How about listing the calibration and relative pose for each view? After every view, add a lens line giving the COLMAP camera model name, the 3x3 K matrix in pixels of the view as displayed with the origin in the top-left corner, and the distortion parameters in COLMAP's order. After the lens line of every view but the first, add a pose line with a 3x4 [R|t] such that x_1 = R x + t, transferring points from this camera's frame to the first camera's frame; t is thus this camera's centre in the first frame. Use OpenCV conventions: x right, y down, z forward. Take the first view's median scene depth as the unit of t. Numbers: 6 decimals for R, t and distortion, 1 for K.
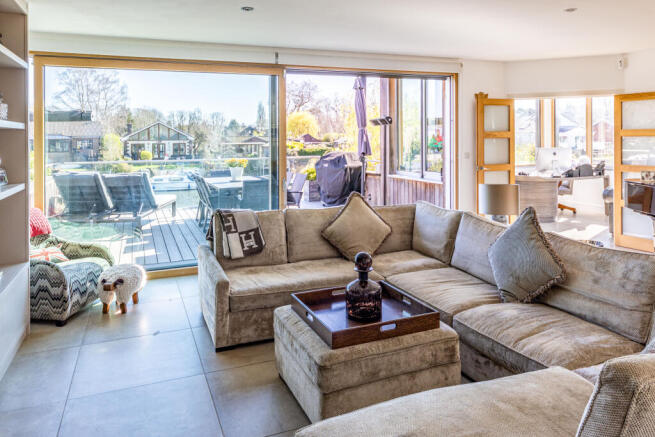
lens RADIAL K [[498.5, 0, 319.8], [0, 498.5, 141.1], [0, 0, 1]] dist [-0.008854, 0.012552]
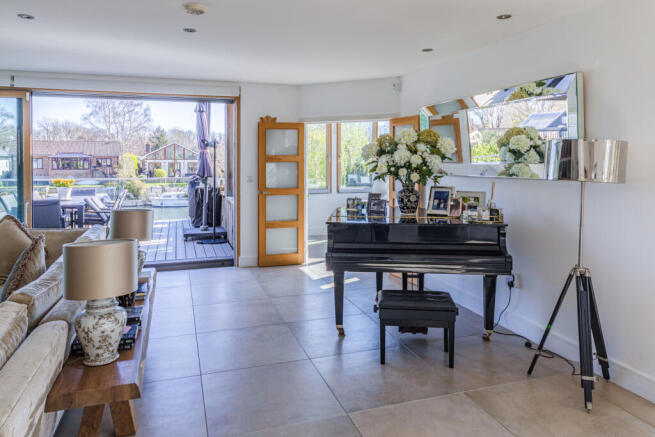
lens RADIAL K [[469.5, 0, 333.9], [0, 469.5, 168.1], [0, 0, 1]] dist [0.014681, 0.004543]
pose [[0.997368, 0.012152, -0.071474, 0.521901], [-0.011157, 0.999835, 0.014311, -0.008341], [0.071637, -0.013476, 0.997340, 0.066805]]
